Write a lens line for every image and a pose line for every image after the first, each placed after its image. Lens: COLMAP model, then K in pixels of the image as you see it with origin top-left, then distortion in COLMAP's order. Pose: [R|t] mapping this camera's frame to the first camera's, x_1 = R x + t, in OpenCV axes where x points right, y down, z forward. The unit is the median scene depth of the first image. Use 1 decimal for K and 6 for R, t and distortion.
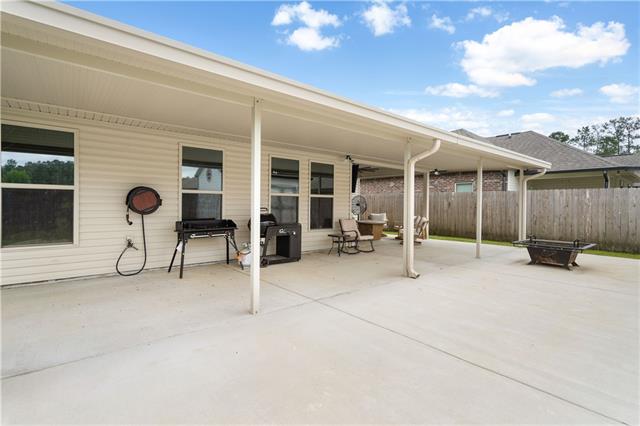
lens RADIAL K [[305.6, 0, 319.5], [0, 305.6, 207.6], [0, 0, 1]] dist [0.000289, 0.000043]
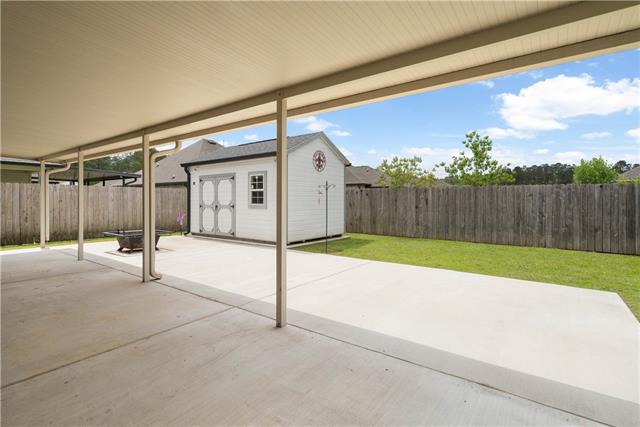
lens RADIAL K [[312.2, 0, 318.9], [0, 312.2, 199.5], [0, 0, 1]] dist [-0.000966, 0.000203]
pose [[-0.234510, -0.009298, 0.972069, -0.606847], [0.006560, 0.999916, 0.011147, -0.023623], [-0.972091, 0.008991, -0.234430, 0.580678]]
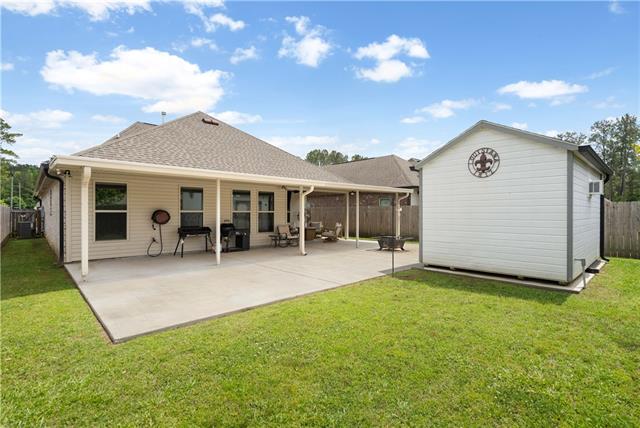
lens RADIAL K [[309.7, 0, 320.0], [0, 309.7, 214.0], [0, 0, 1]] dist [-0.000772, 0.000027]
pose [[0.998118, -0.009854, 0.060527, 0.235259], [0.010178, 0.999936, -0.005037, -0.018483], [-0.060473, 0.005643, 0.998154, -0.782147]]
